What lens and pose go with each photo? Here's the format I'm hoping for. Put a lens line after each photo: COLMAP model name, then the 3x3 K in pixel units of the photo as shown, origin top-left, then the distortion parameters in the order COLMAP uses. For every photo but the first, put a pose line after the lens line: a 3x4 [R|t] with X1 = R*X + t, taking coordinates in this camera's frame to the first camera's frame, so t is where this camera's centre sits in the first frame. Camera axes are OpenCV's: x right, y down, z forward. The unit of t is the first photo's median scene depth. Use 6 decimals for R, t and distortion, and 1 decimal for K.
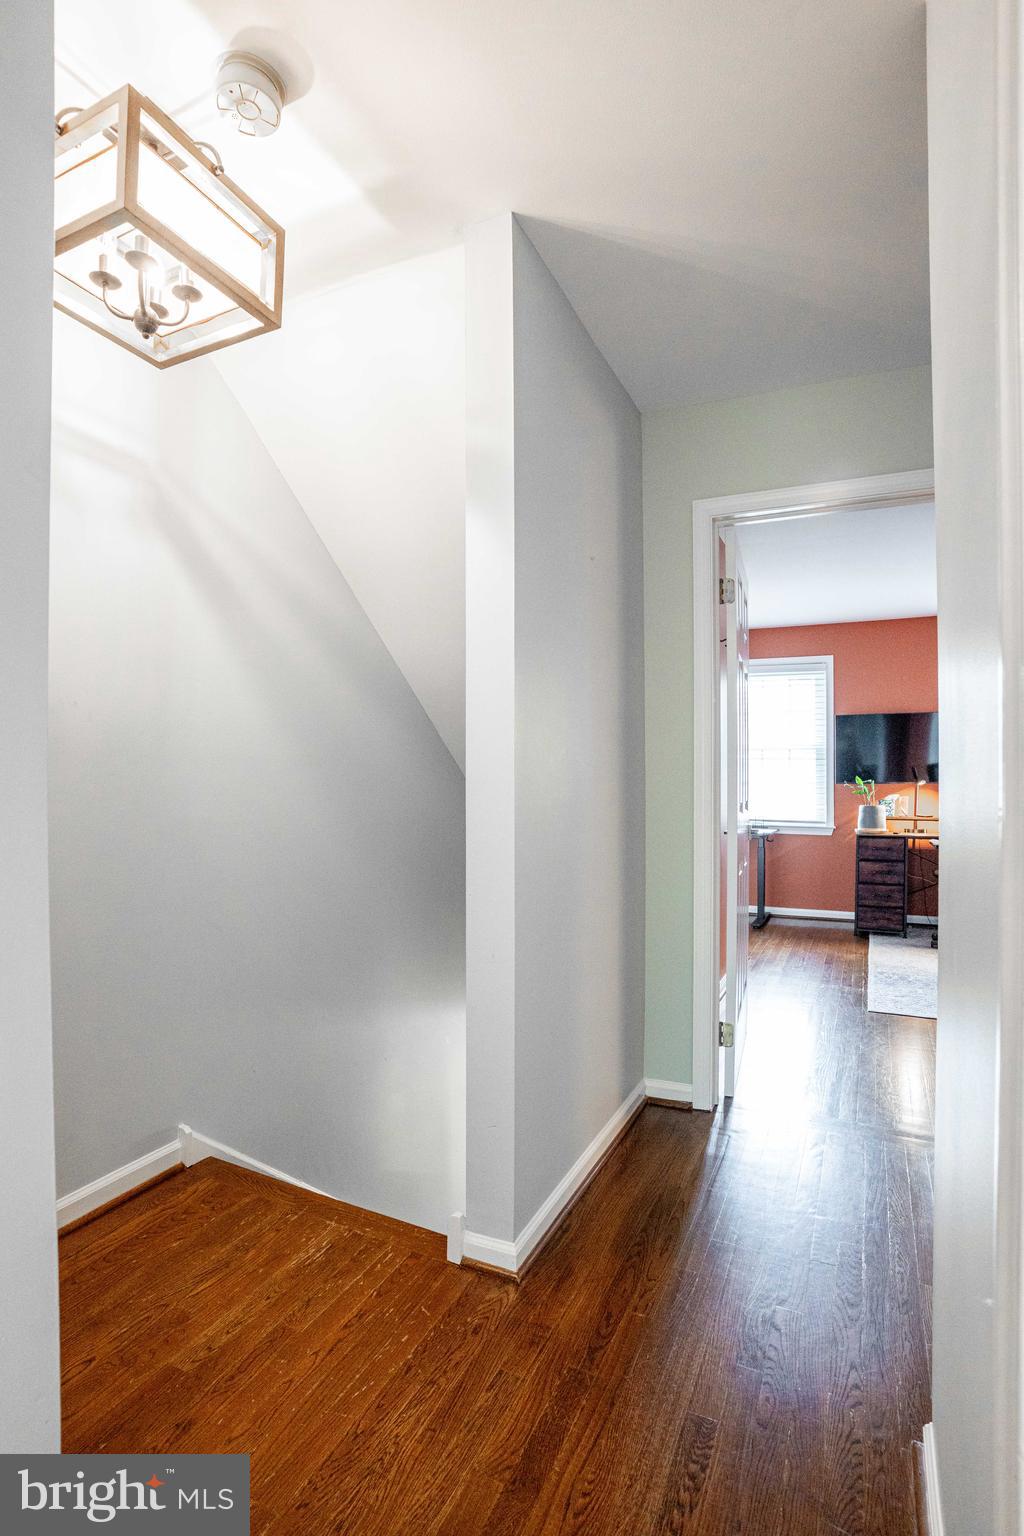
lens RADIAL K [[757.4, 0, 510.2], [0, 757.4, 778.9], [0, 0, 1]] dist [-0.069019, 0.025069]
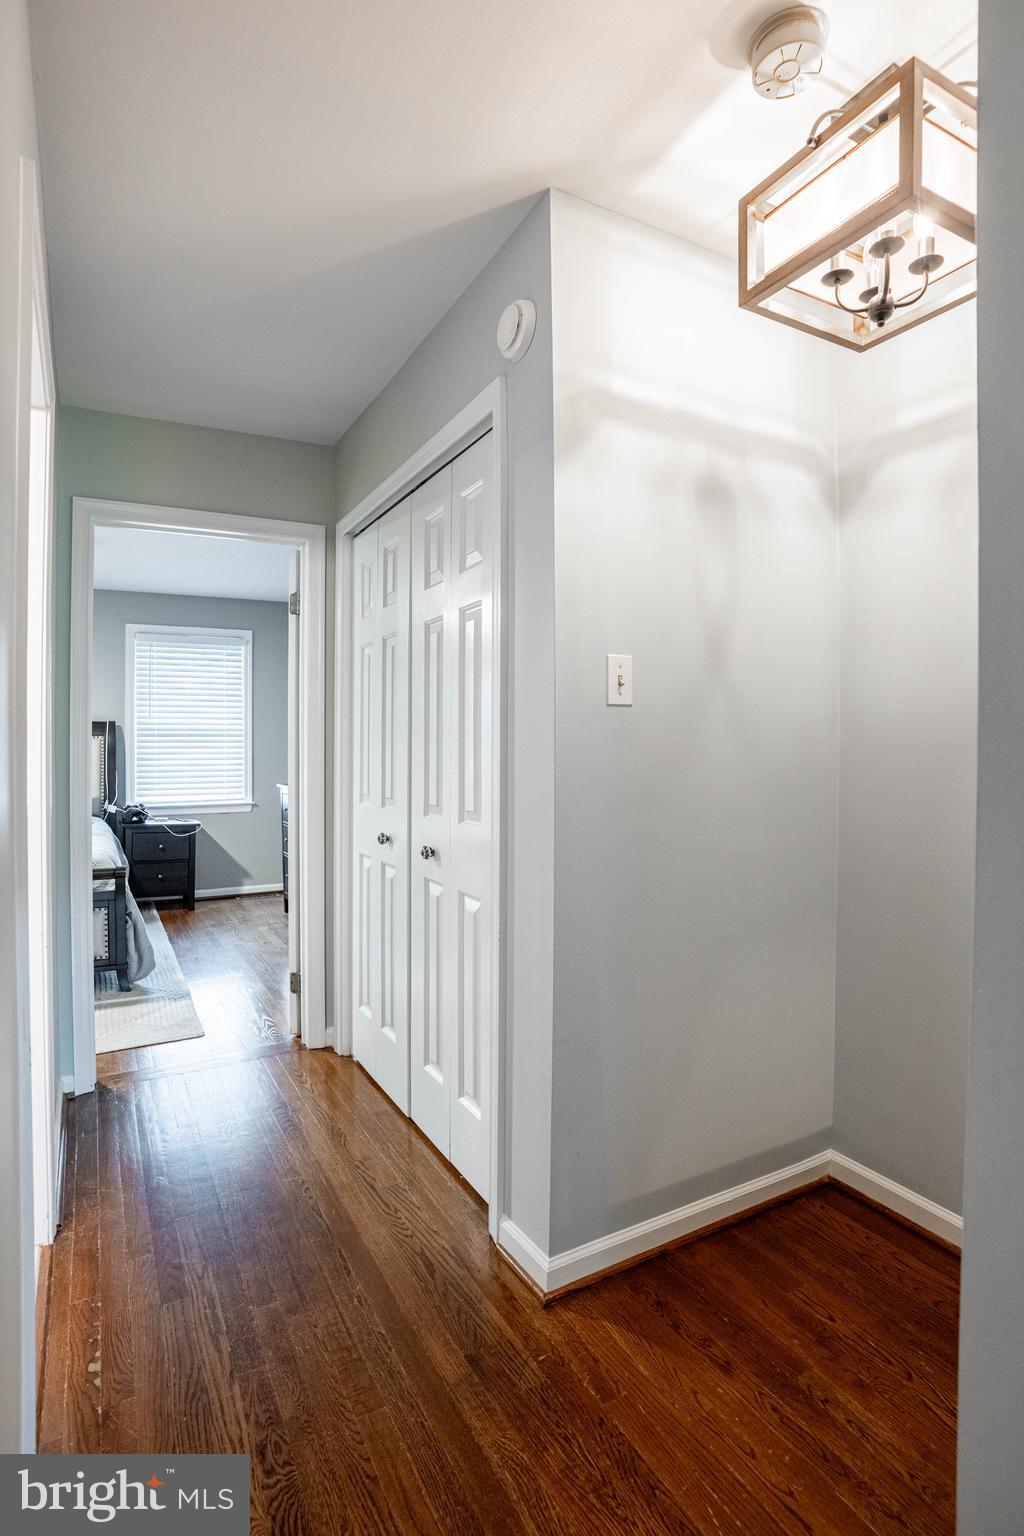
lens RADIAL K [[757.4, 0, 519.8], [0, 757.4, 756.5], [0, 0, 1]] dist [-0.069019, 0.025069]
pose [[-0.568627, 0.001218, -0.822594, 0.667513], [-0.002261, 0.999993, 0.003044, -0.054175], [0.822592, 0.003590, -0.568621, 1.398423]]
